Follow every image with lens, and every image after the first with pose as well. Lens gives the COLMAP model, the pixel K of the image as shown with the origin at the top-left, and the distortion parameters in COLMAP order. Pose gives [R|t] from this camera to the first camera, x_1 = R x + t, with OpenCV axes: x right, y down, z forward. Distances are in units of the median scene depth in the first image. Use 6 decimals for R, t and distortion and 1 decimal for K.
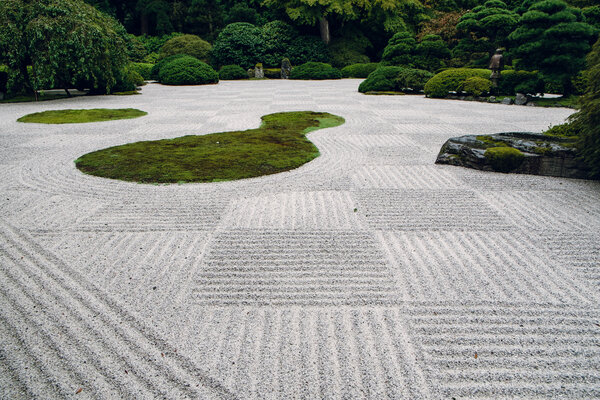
lens RADIAL K [[446.7, 0, 300.0], [0, 446.7, 200.0], [0, 0, 1]] dist [-0.034949, 0.050292]
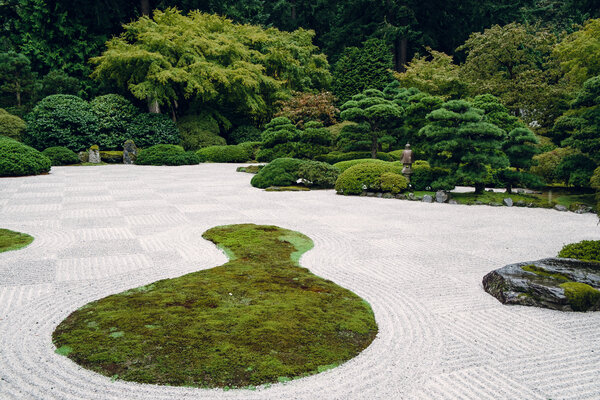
lens RADIAL K [[523.4, 0, 300.0], [0, 523.4, 200.0], [0, 0, 1]] dist [0.003962, 0.003437]
pose [[0.943061, -0.027007, 0.331521, -0.104076], [0.086201, 0.982490, -0.165174, -0.036973], [-0.321256, 0.184347, 0.928876, 0.030605]]
